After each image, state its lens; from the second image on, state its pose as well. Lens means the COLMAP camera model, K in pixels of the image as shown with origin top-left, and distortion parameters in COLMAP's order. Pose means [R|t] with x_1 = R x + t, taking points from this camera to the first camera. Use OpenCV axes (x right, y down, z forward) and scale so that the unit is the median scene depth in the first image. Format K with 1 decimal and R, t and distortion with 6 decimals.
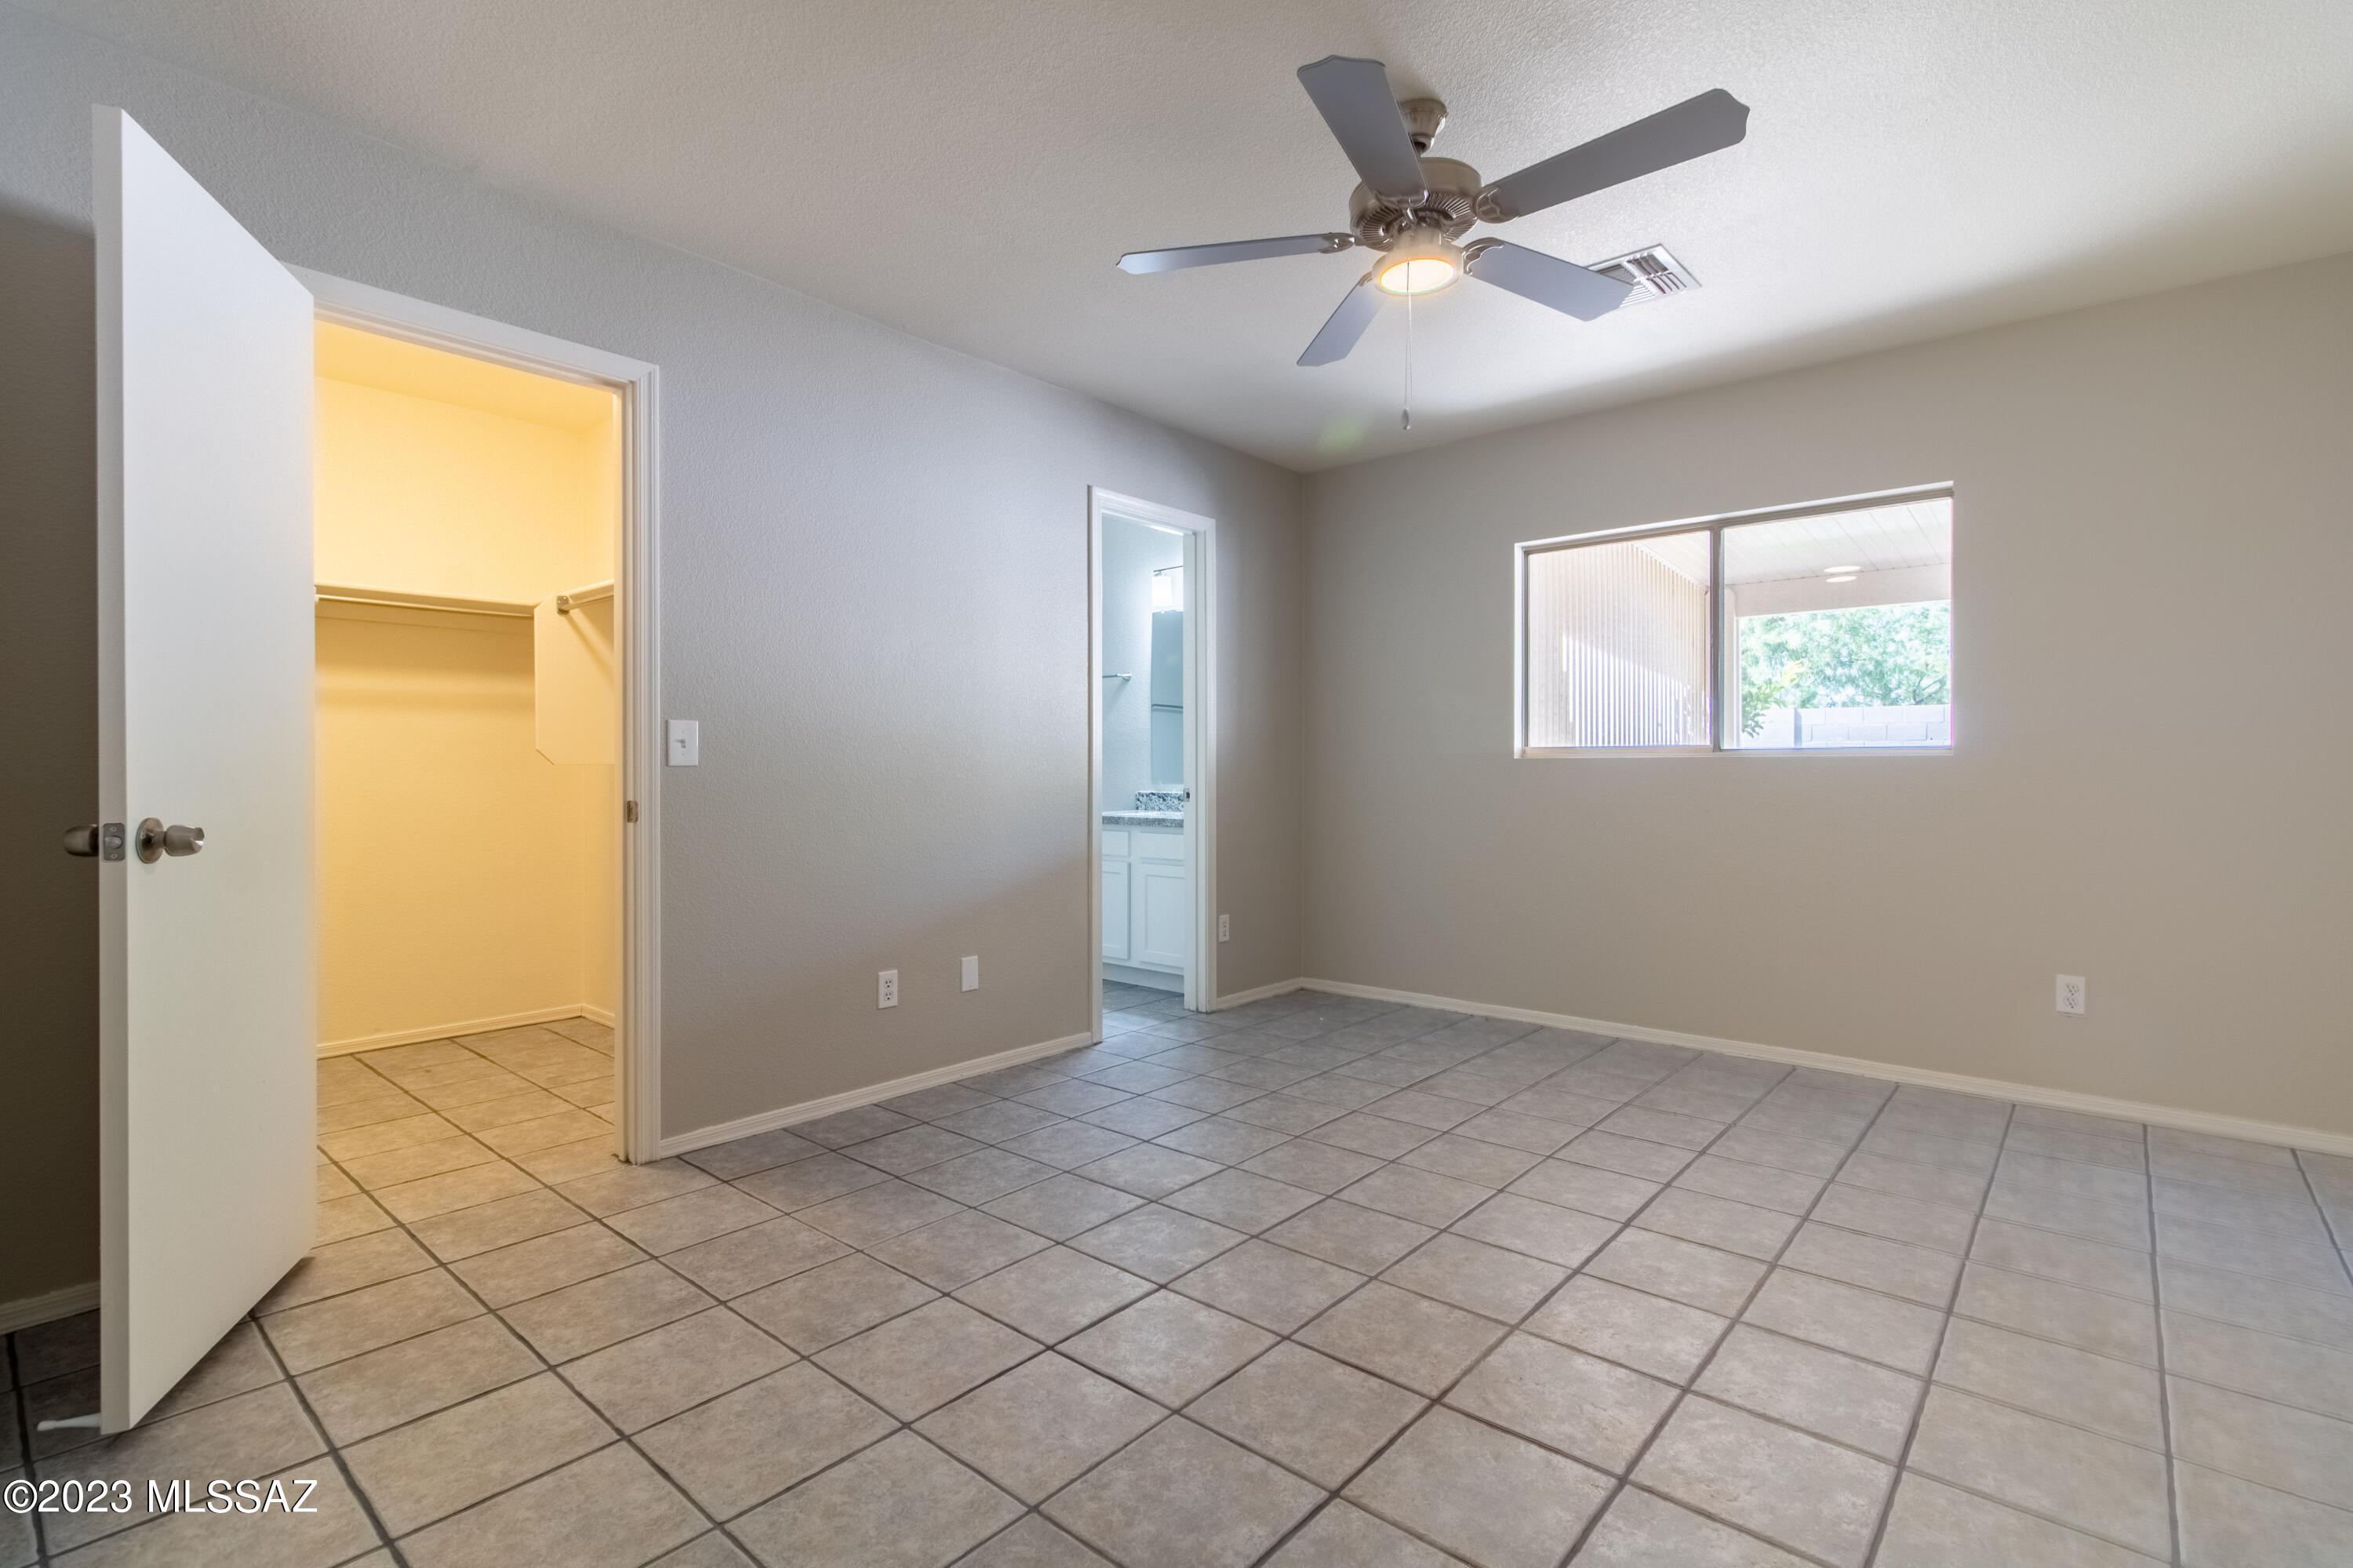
lens RADIAL K [[1050.1, 0, 1176.5], [0, 1050.1, 784.0], [0, 0, 1]] dist [0.019797, 0.000405]
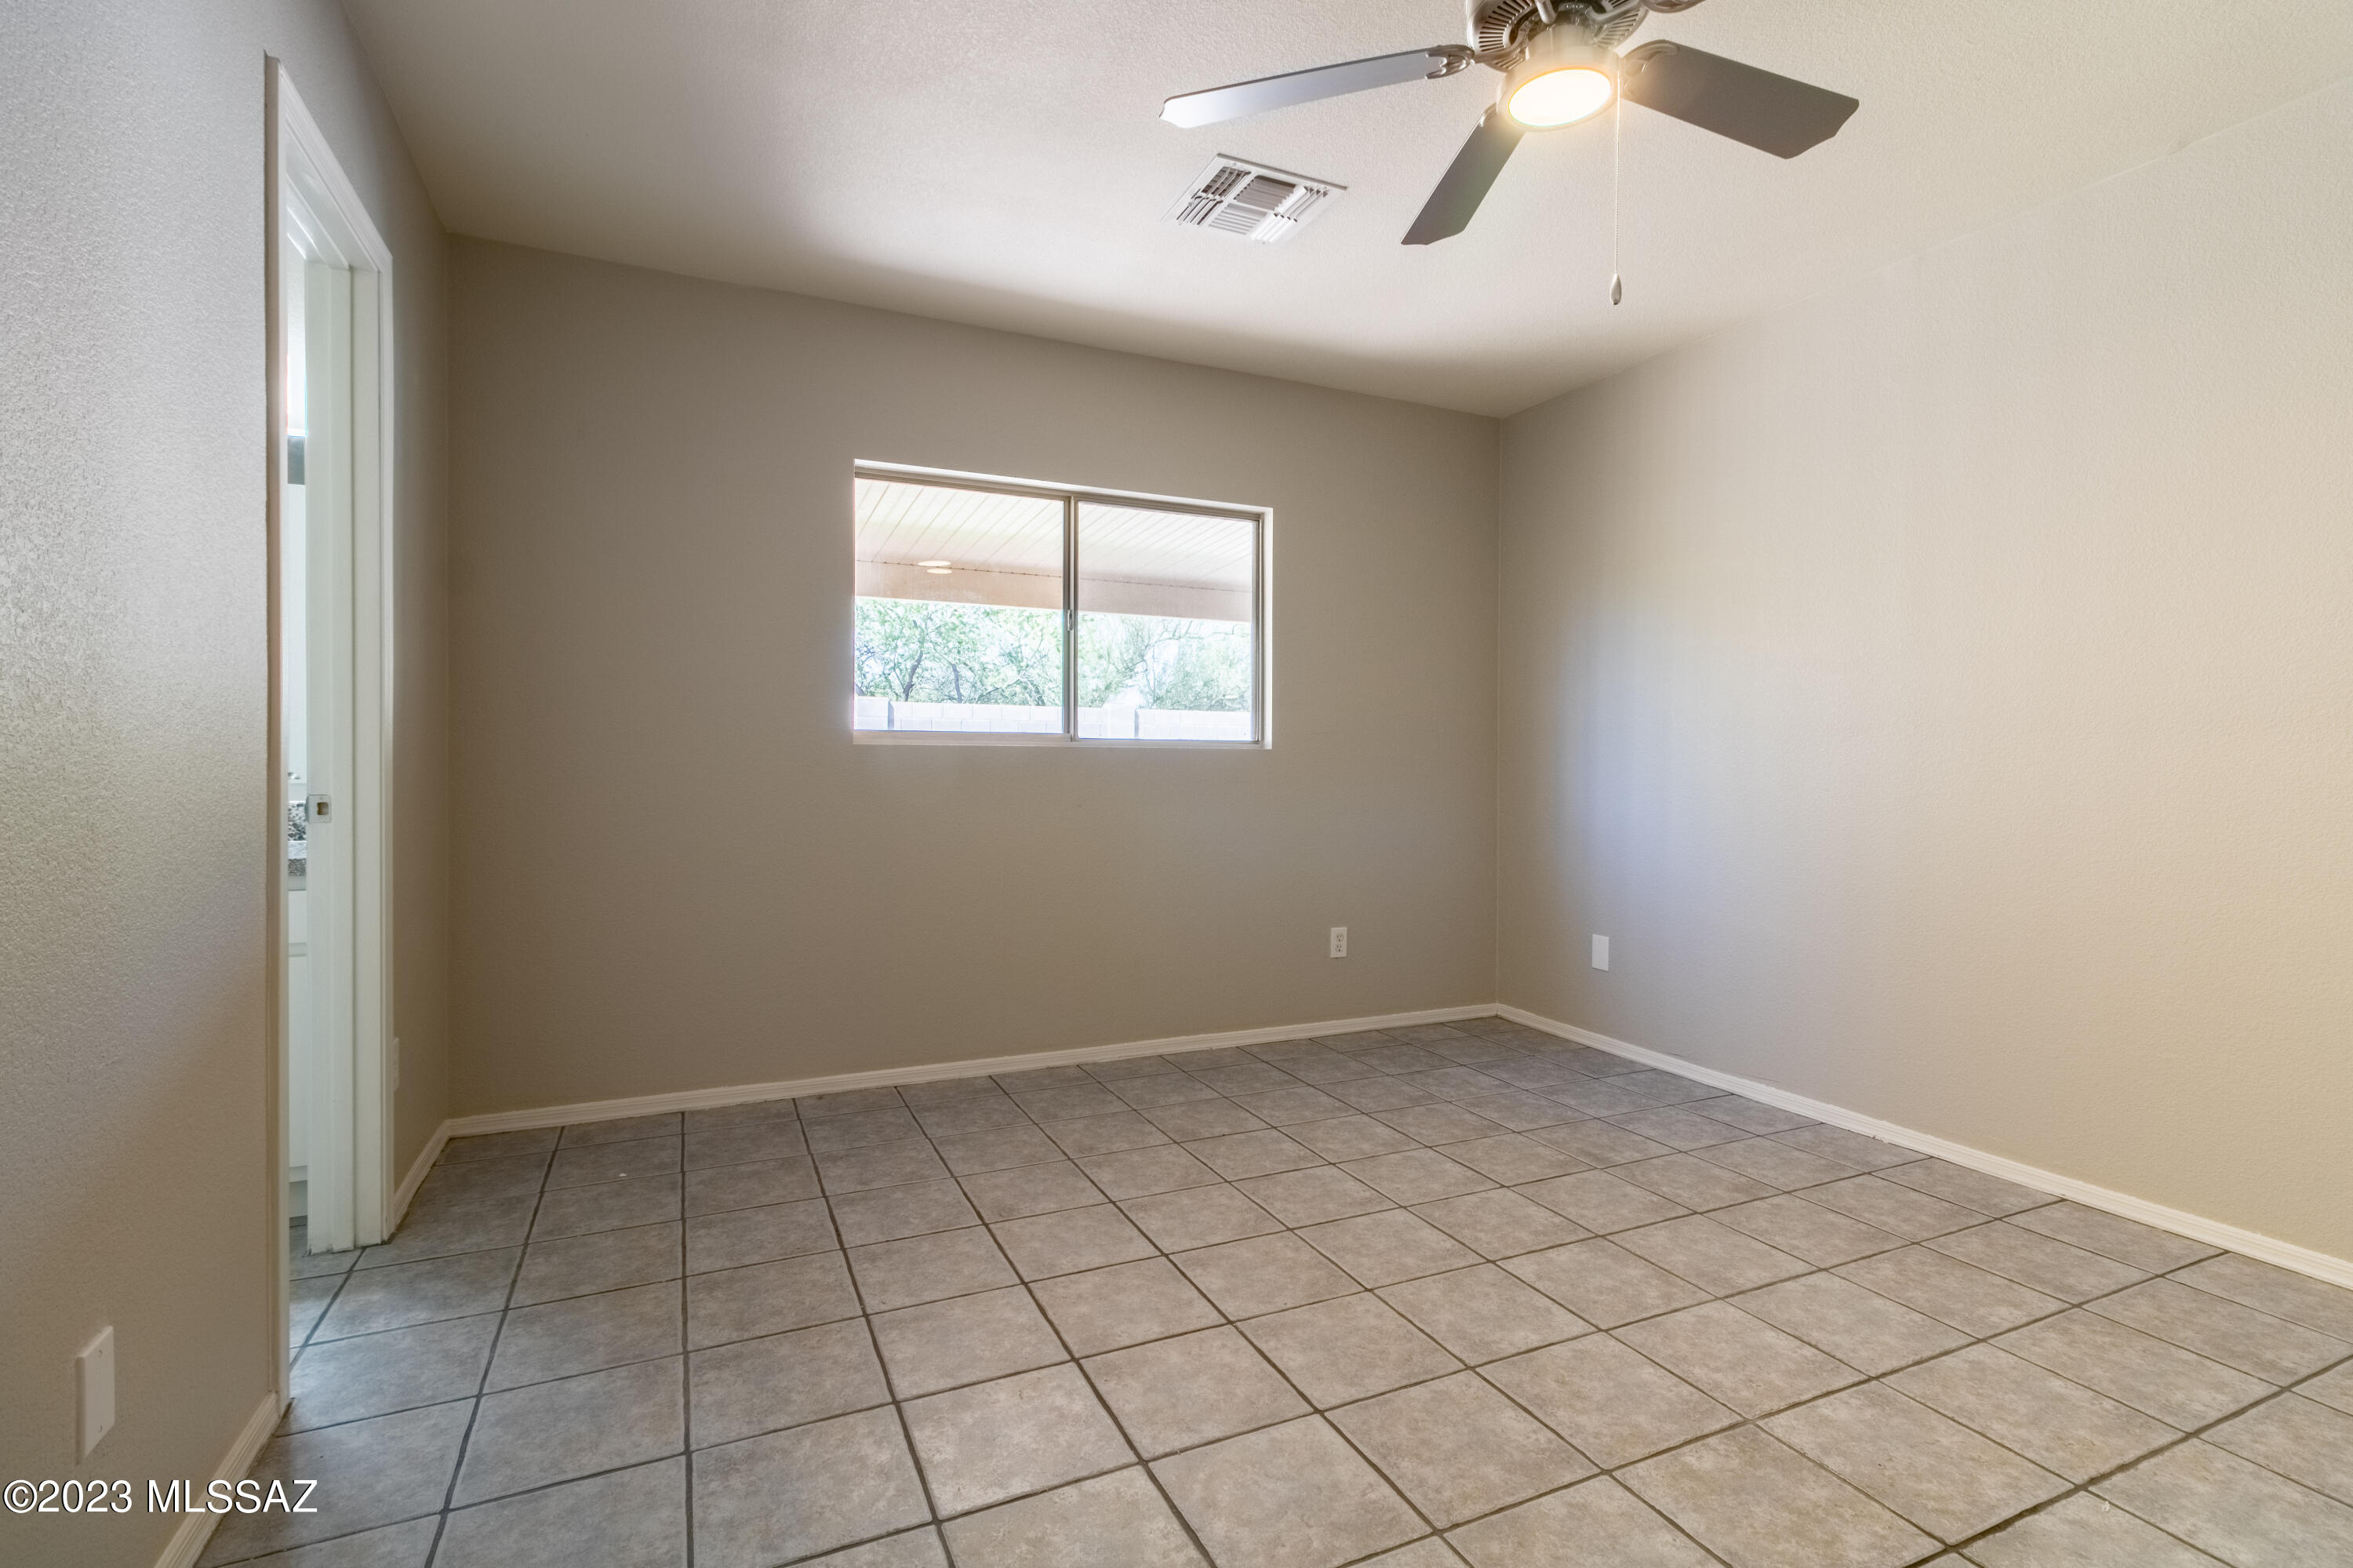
lens RADIAL K [[1080.9, 0, 1184.7], [0, 1080.9, 779.5], [0, 0, 1]] dist [0.000227, 0.000137]
pose [[0.437971, -0.007594, 0.898957, -0.346111], [0.012825, 0.999915, 0.002198, 0.002806], [-0.898898, 0.010566, 0.438031, 0.568562]]
